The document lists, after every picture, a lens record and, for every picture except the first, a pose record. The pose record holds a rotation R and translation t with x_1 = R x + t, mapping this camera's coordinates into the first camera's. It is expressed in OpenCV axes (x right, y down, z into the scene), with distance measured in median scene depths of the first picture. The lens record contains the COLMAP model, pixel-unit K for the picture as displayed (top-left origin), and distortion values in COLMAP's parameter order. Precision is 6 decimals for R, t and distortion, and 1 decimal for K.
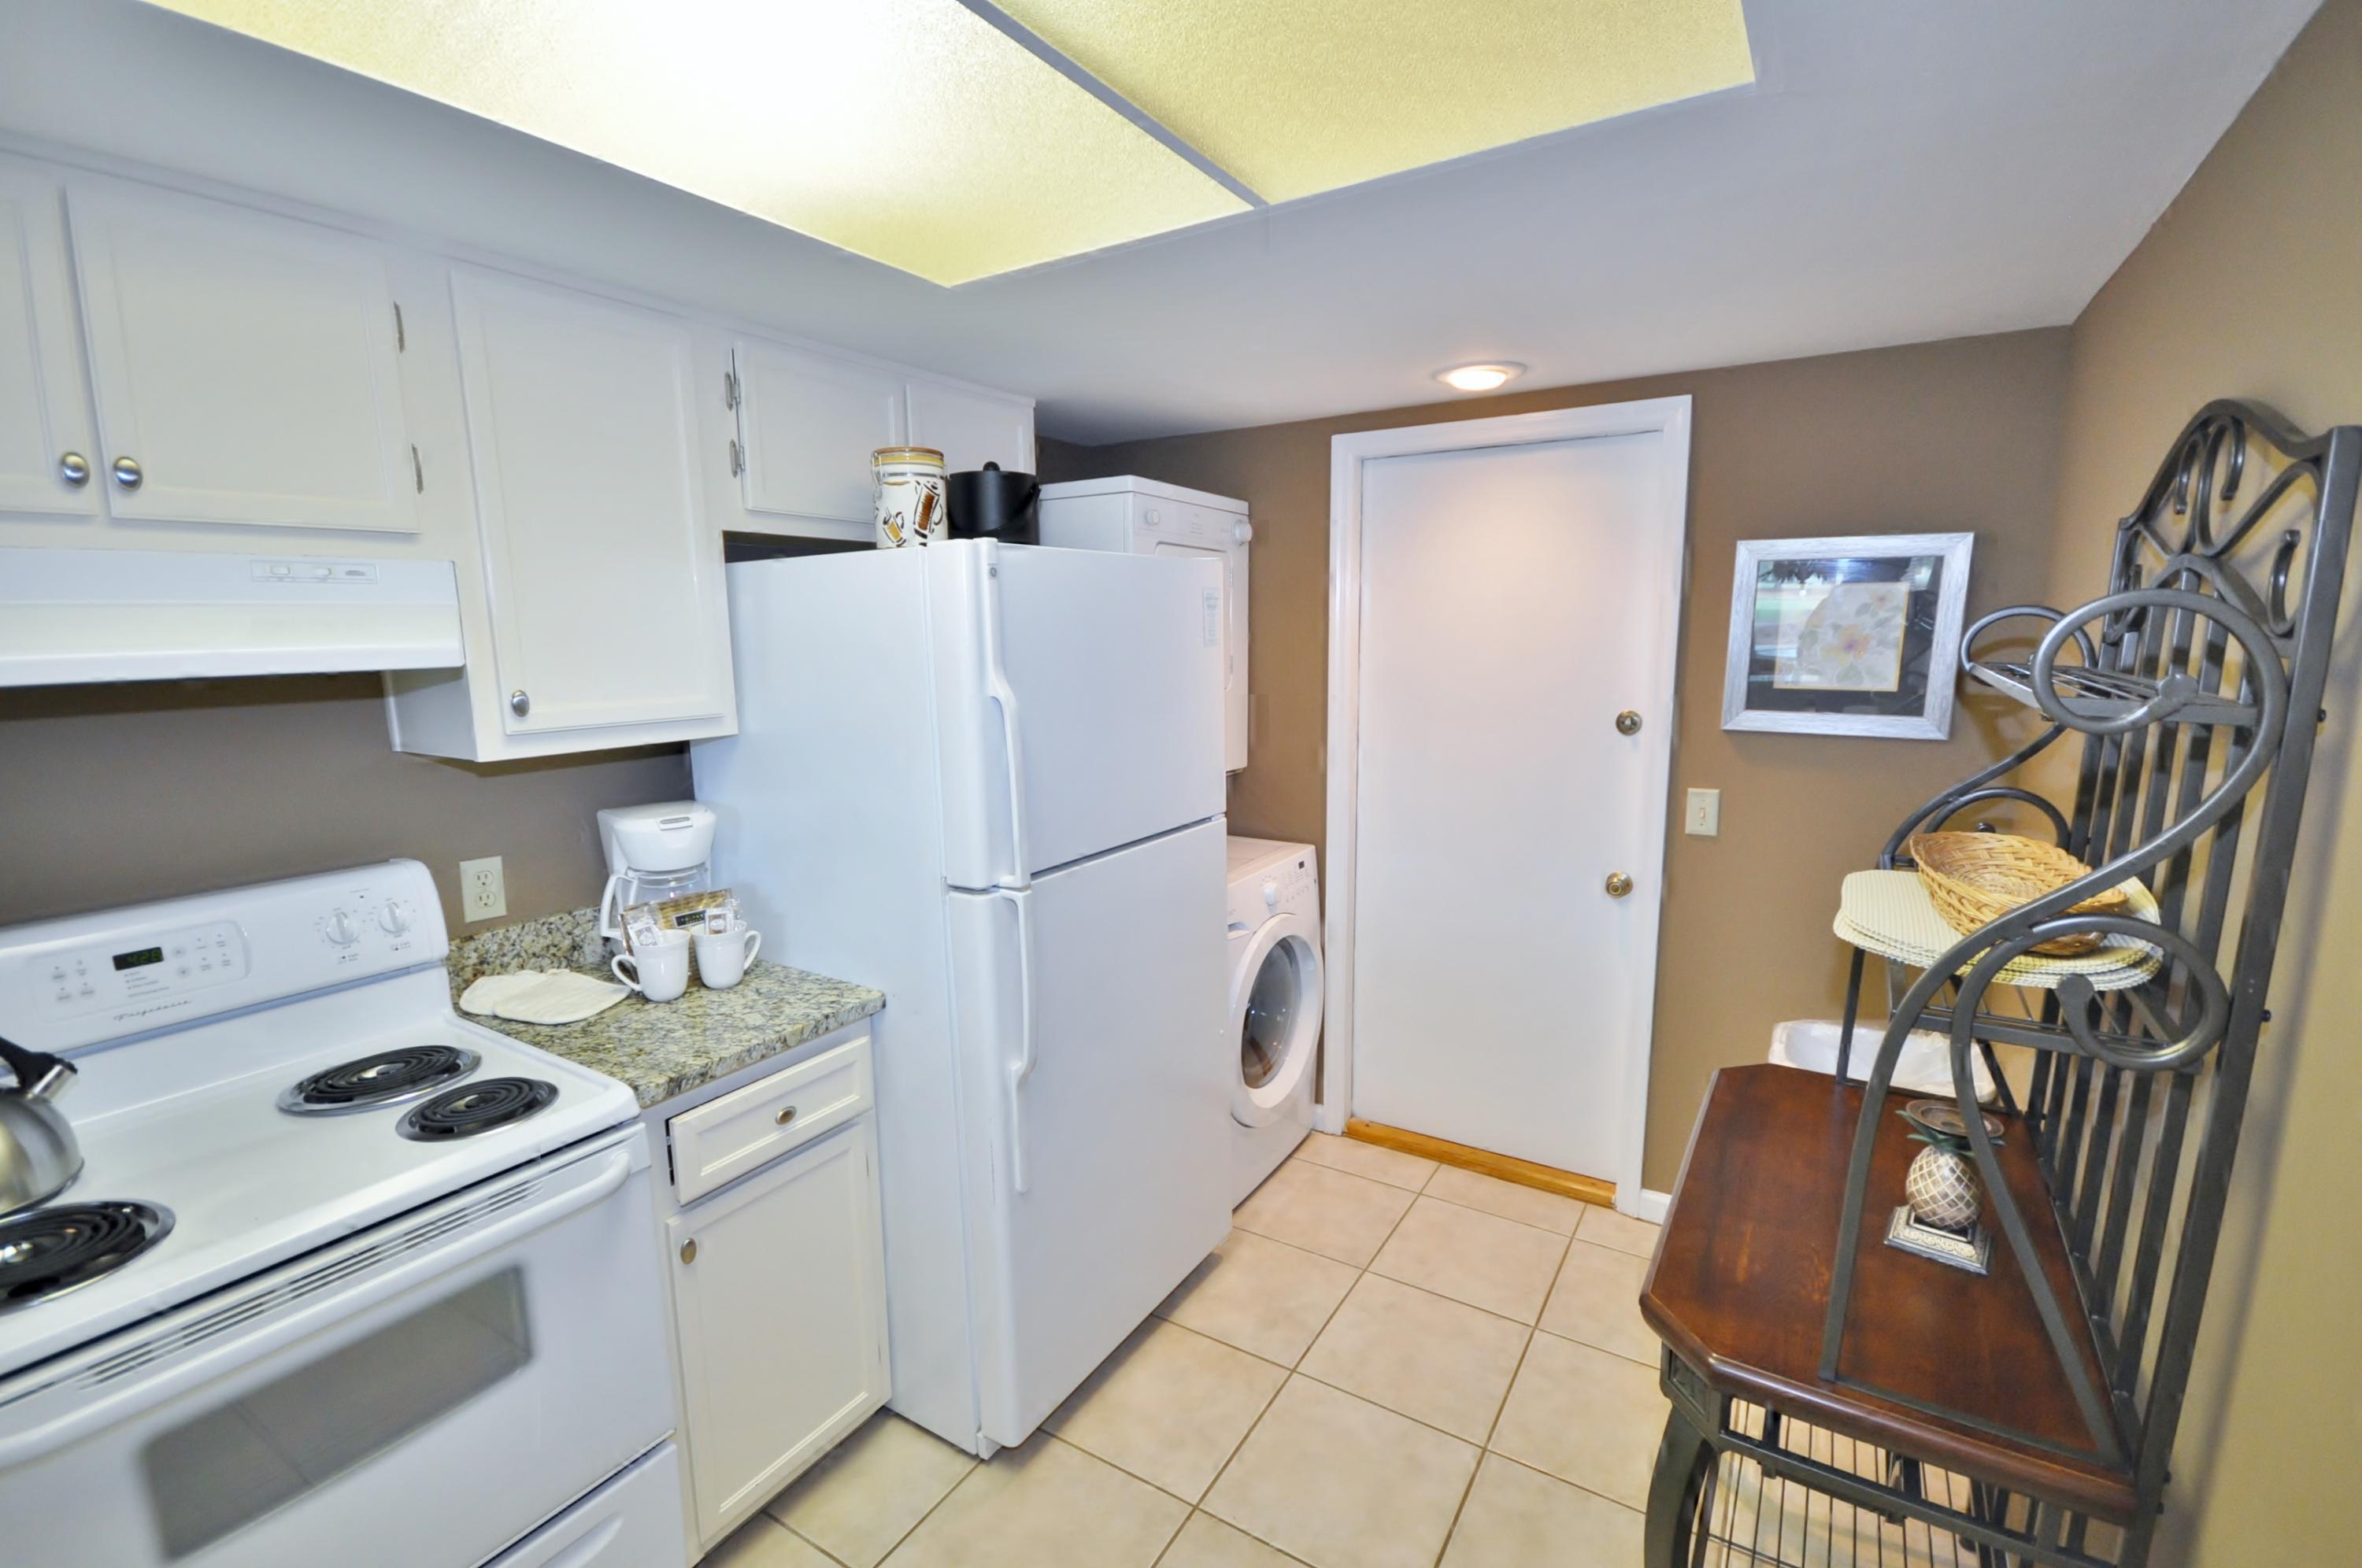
lens RADIAL K [[1041.5, 0, 1175.4], [0, 1041.5, 797.3], [0, 0, 1]] dist [-0.005287, -0.001573]
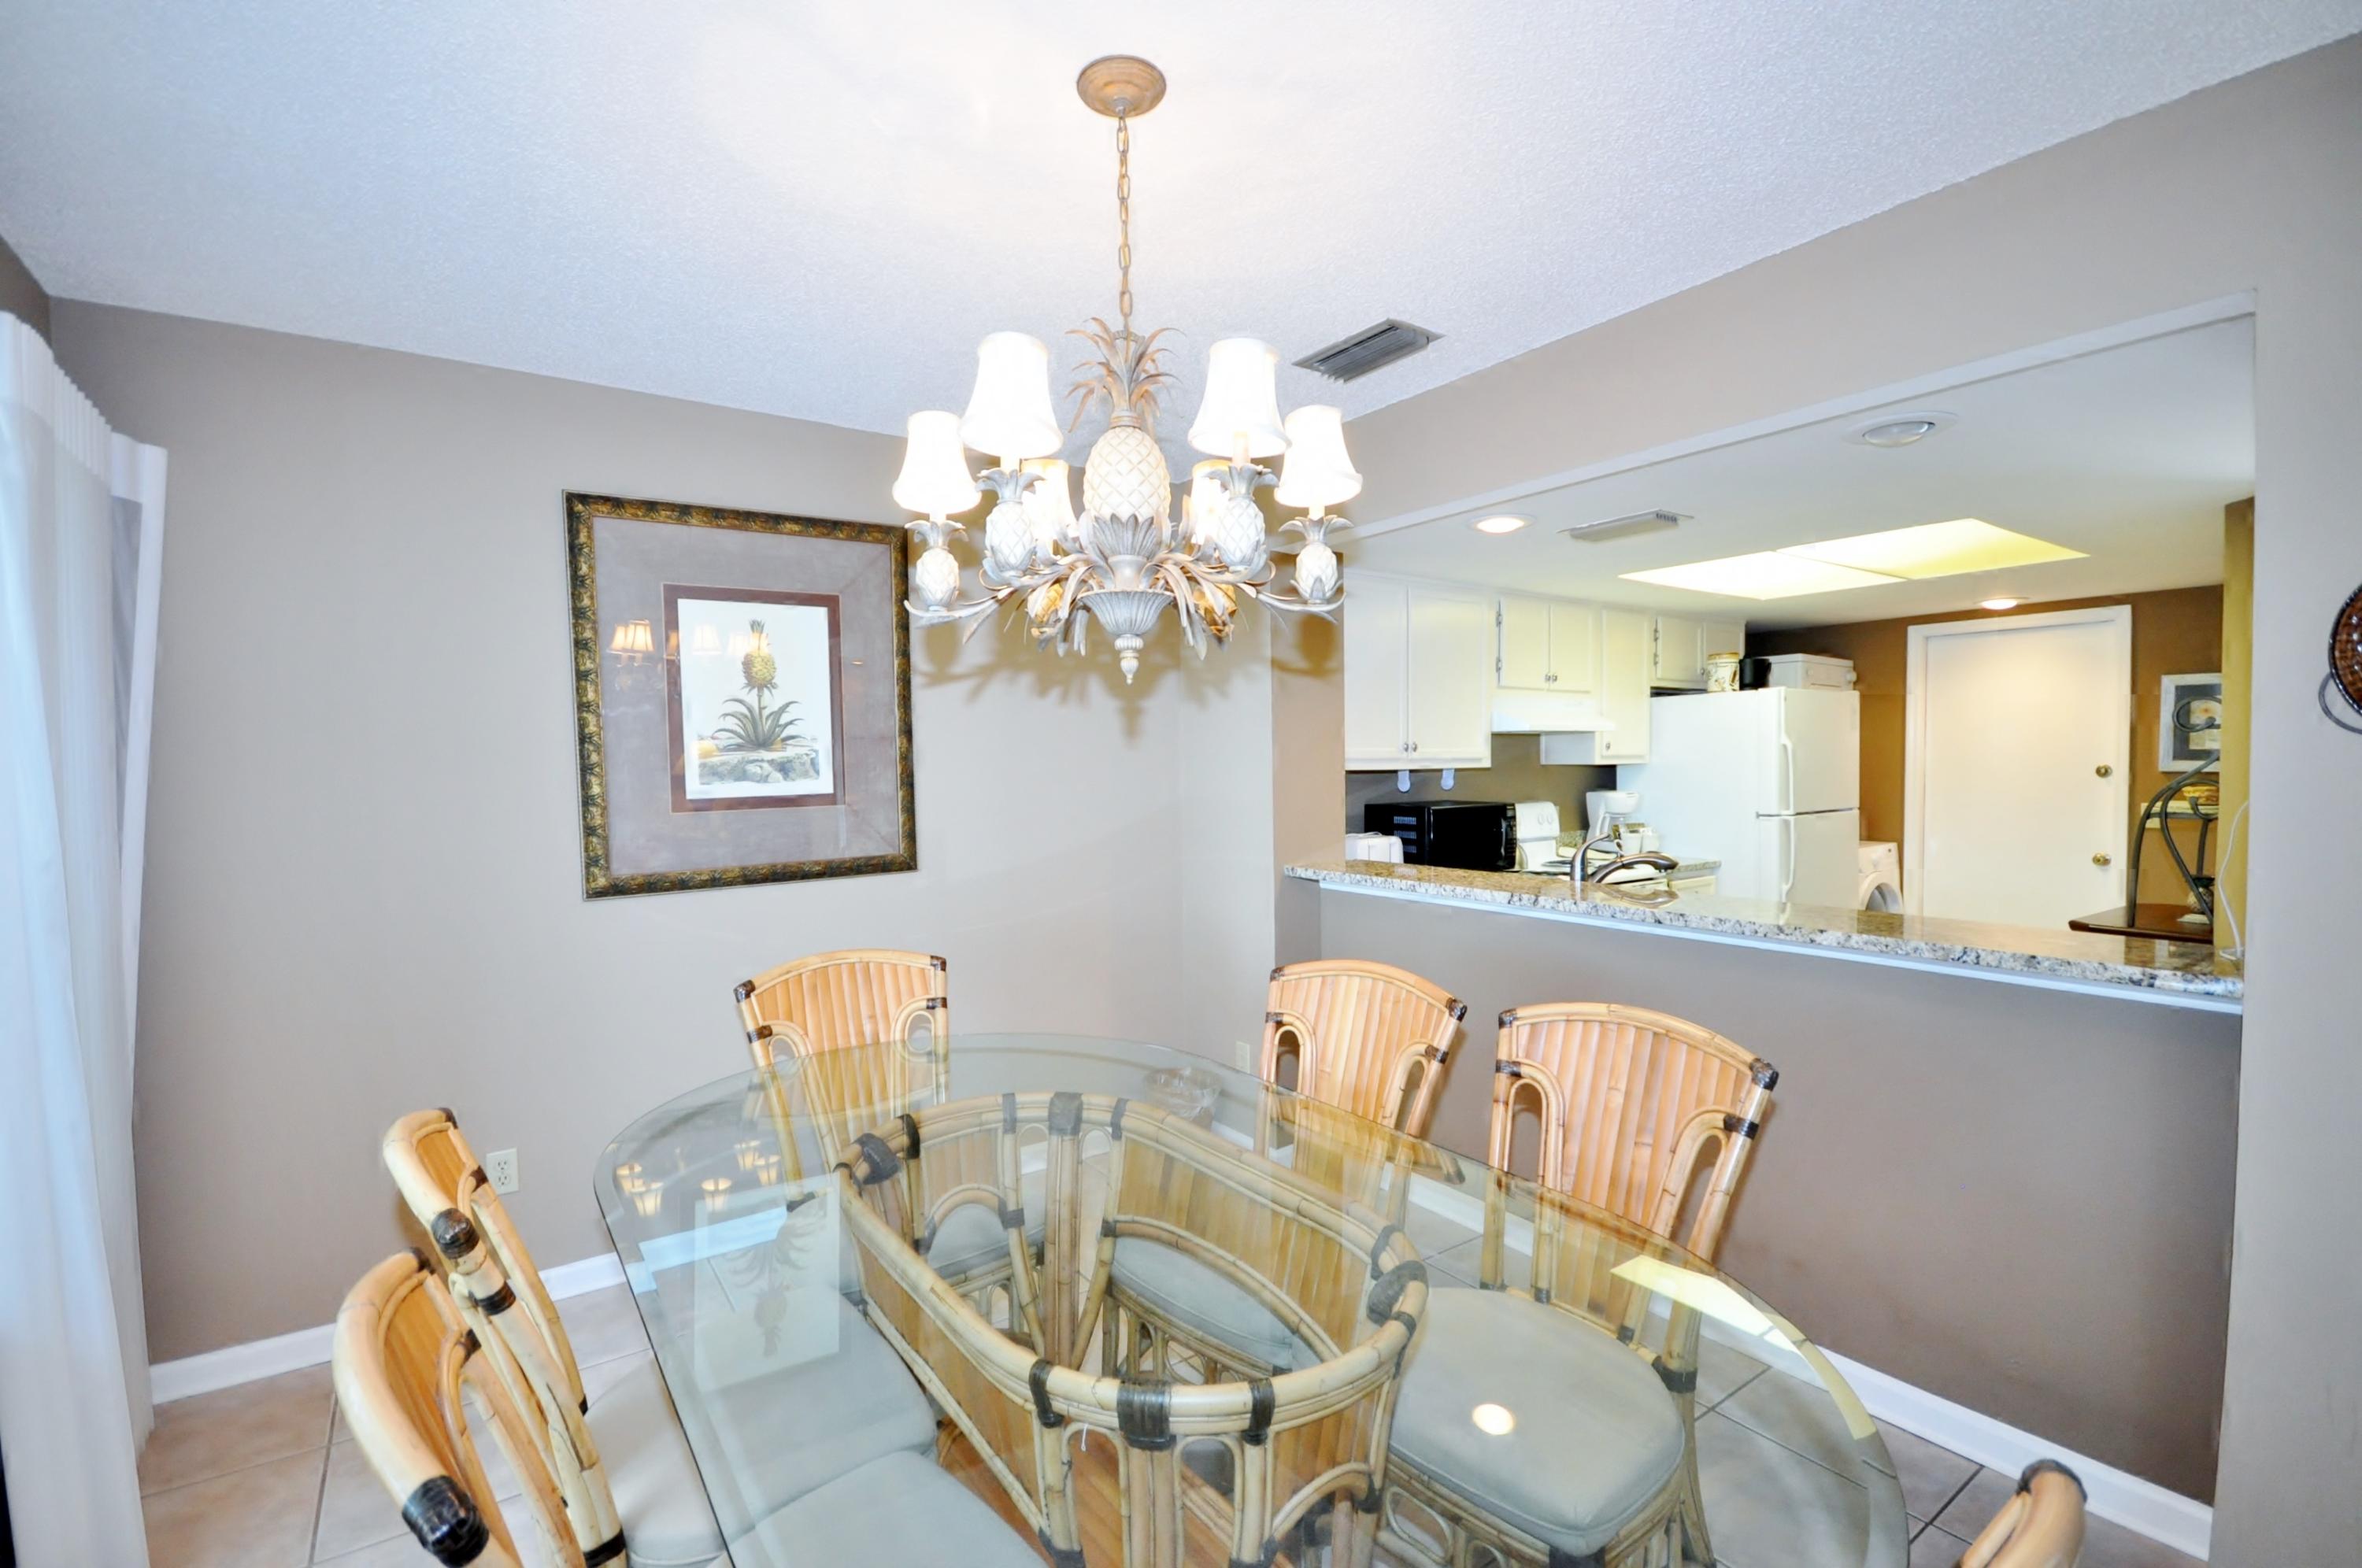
lens RADIAL K [[1041.5, 0, 1158.4], [0, 1041.5, 794.3], [0, 0, 1]] dist [-0.005287, -0.001573]
pose [[0.916428, 0.014502, -0.399937, -0.550312], [-0.063475, 0.991960, -0.109479, 0.412149], [0.395134, 0.125716, 0.909981, -1.993941]]
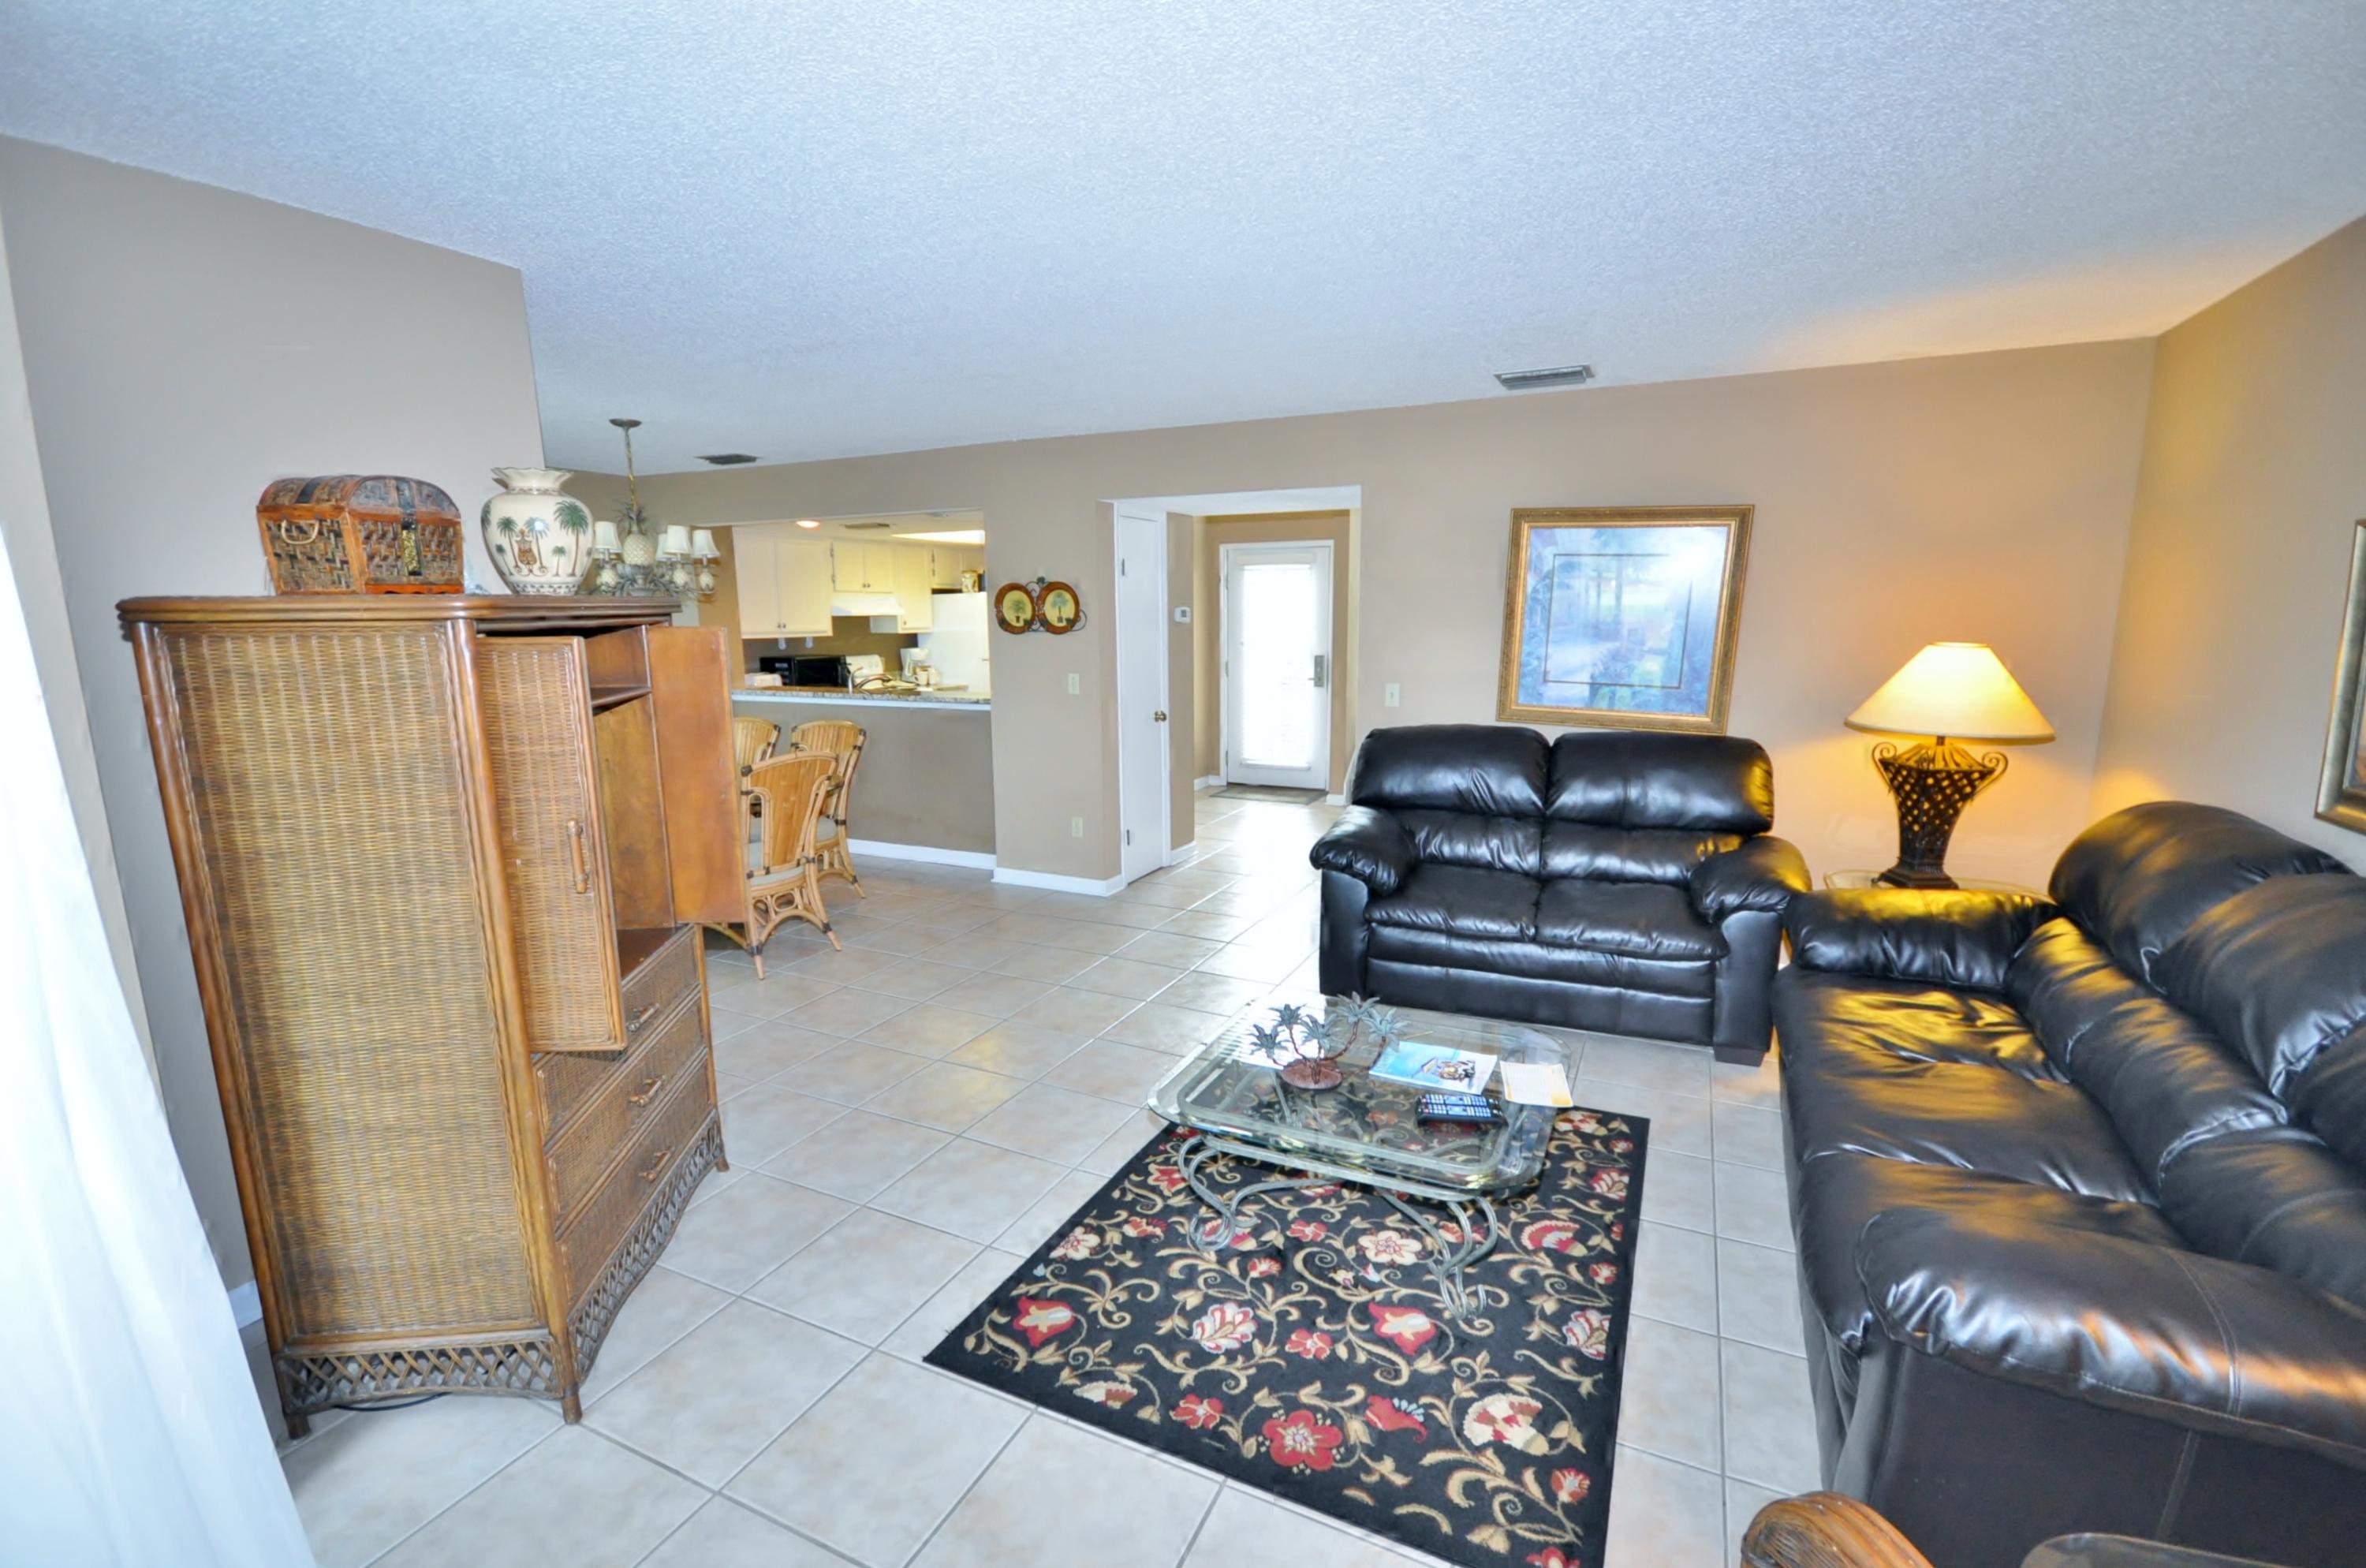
lens RADIAL K [[1043.4, 0, 1177.4], [0, 1043.4, 805.4], [0, 0, 1]] dist [-0.005287, -0.001573]
pose [[0.994409, -0.024540, 0.102710, 0.190753], [0.022433, 0.999515, 0.021622, 0.703440], [-0.103191, -0.019197, 0.994476, -4.145522]]
